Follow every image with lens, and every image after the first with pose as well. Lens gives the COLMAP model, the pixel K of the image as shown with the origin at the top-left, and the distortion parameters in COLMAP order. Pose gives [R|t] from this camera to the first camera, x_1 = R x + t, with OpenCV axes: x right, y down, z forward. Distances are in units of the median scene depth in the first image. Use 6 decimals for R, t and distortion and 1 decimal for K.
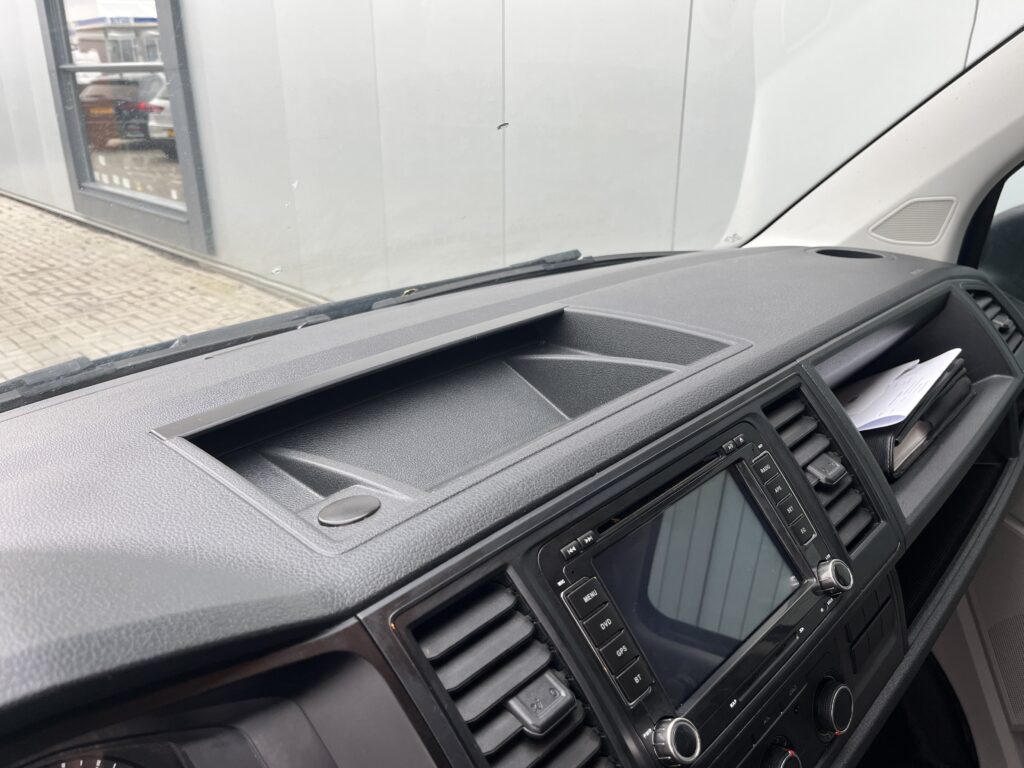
lens RADIAL K [[781.2, 0, 512.0], [0, 781.2, 384.0], [0, 0, 1]] dist [0.062803, -0.098445]
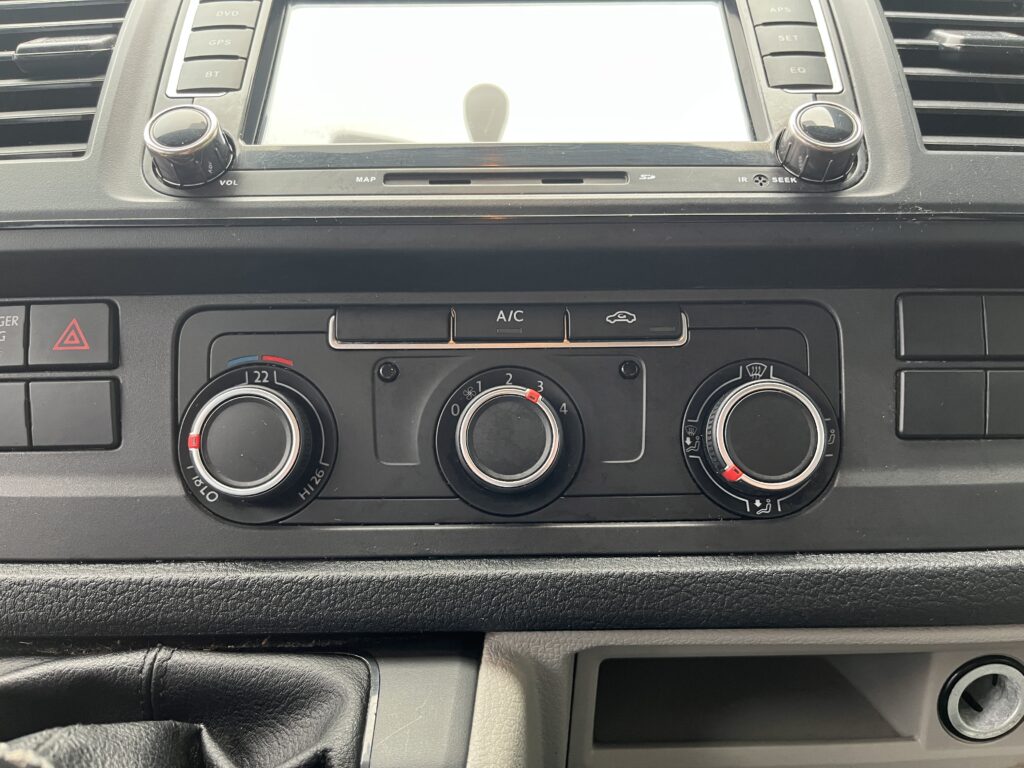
lens RADIAL K [[785.6, 0, 522.9], [0, 785.6, 385.4], [0, 0, 1]] dist [0.046545, -0.085397]
pose [[0.703813, 0.144081, -0.695620, 0.287222], [-0.273920, 0.958534, -0.078610, 0.211827], [0.655450, 0.245871, 0.714096, 0.276981]]
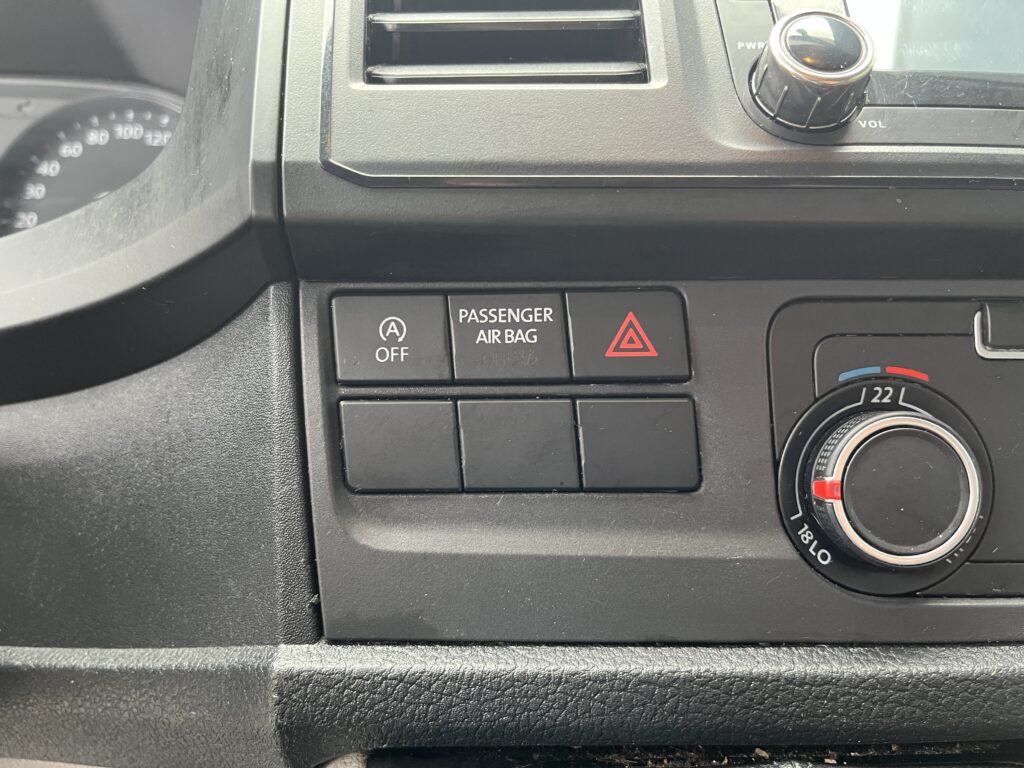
lens RADIAL K [[785.6, 0, 522.9], [0, 785.6, 385.4], [0, 0, 1]] dist [0.046545, -0.085397]
pose [[0.706383, 0.213261, -0.674939, 0.146267], [-0.284853, 0.958559, 0.004752, 0.229626], [0.647982, 0.188902, 0.737858, 0.221118]]
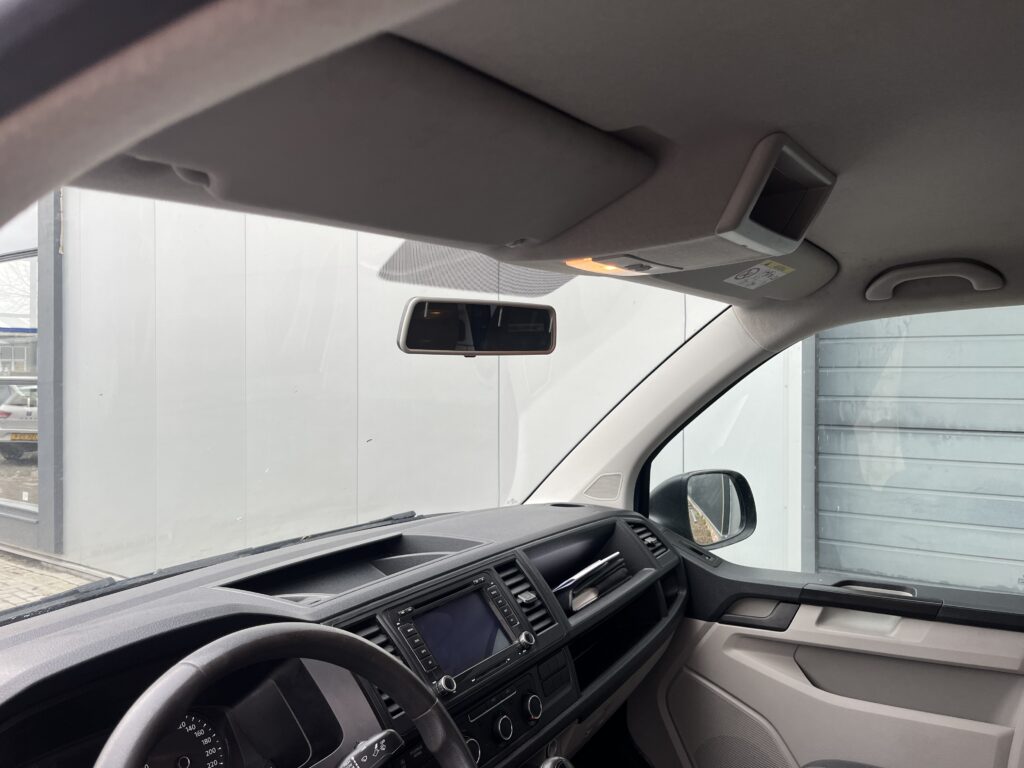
lens RADIAL K [[780.3, 0, 503.6], [0, 780.3, 368.6], [0, 0, 1]] dist [0.021443, -0.001904]
pose [[0.983885, 0.001757, 0.178792, -0.018768], [0.065833, 0.926146, -0.371375, 0.160215], [-0.166240, 0.377161, 0.911106, -0.572902]]
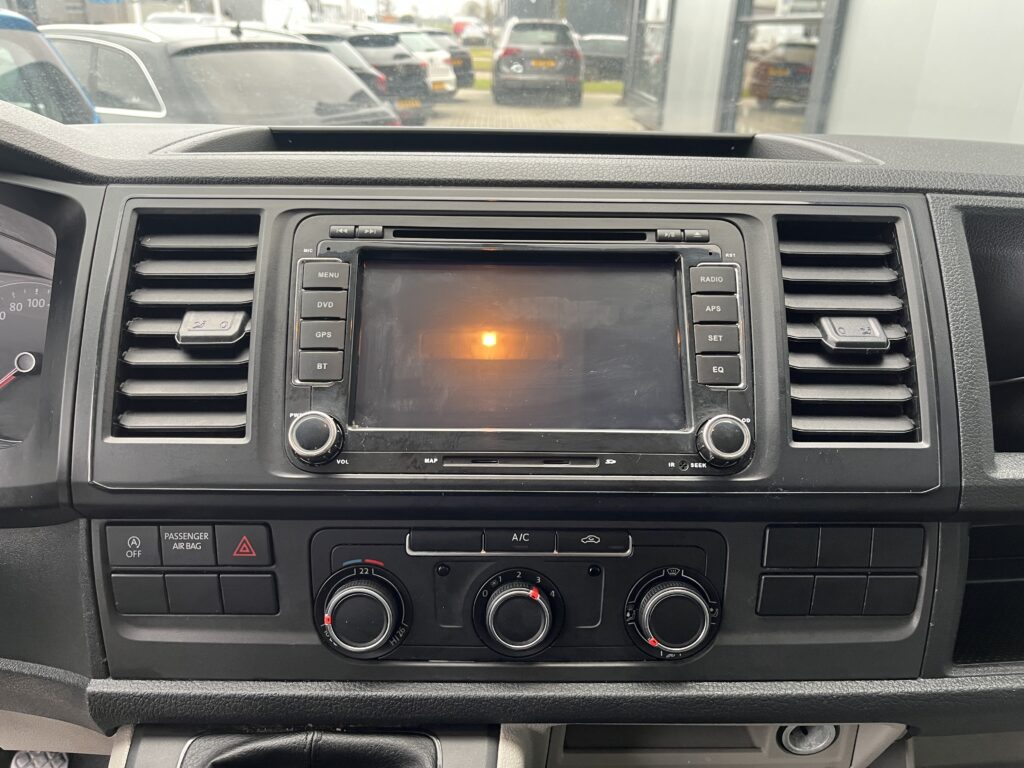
lens RADIAL K [[781.2, 0, 512.0], [0, 781.2, 384.0], [0, 0, 1]] dist [0.062803, -0.098445]
pose [[0.707424, 0.314141, -0.633140, 0.322814], [-0.295540, 0.945200, 0.138759, 0.072285], [0.642034, 0.088956, 0.761498, 0.159812]]
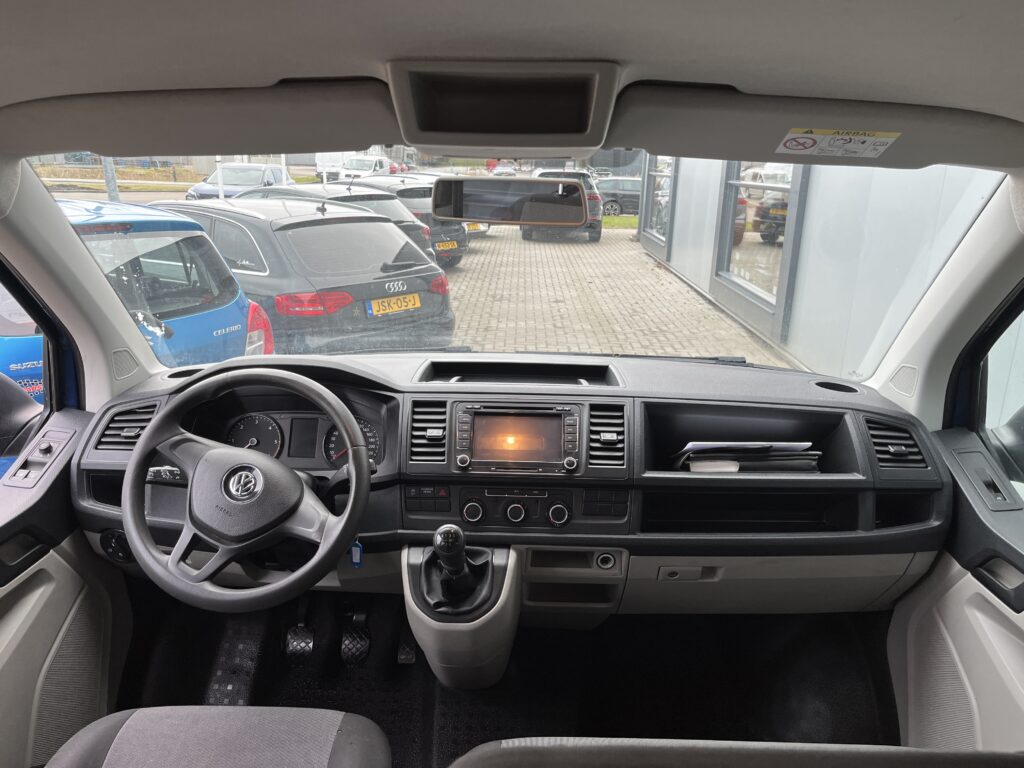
lens RADIAL K [[777.7, 0, 517.1], [0, 777.7, 375.6], [0, 0, 1]] dist [0.075261, -0.120345]
pose [[0.687957, 0.220033, -0.691593, 0.934893], [-0.306168, 0.951976, -0.001684, 0.009065], [0.658009, 0.212902, 0.722286, -0.493173]]
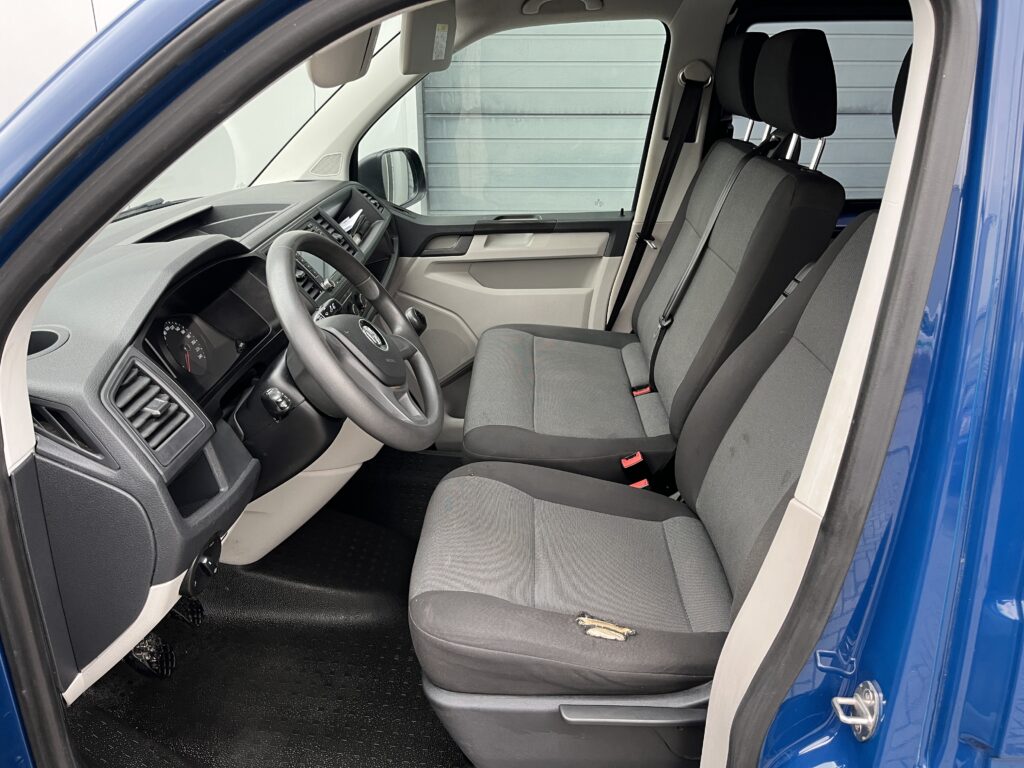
lens RADIAL K [[781.2, 0, 512.0], [0, 781.2, 384.0], [0, 0, 1]] dist [0.062803, -0.098445]
pose [[0.734503, -0.254341, 0.629139, -0.585739], [0.253057, 0.962891, 0.093829, 0.276732], [-0.629656, 0.090291, 0.771609, -0.868874]]
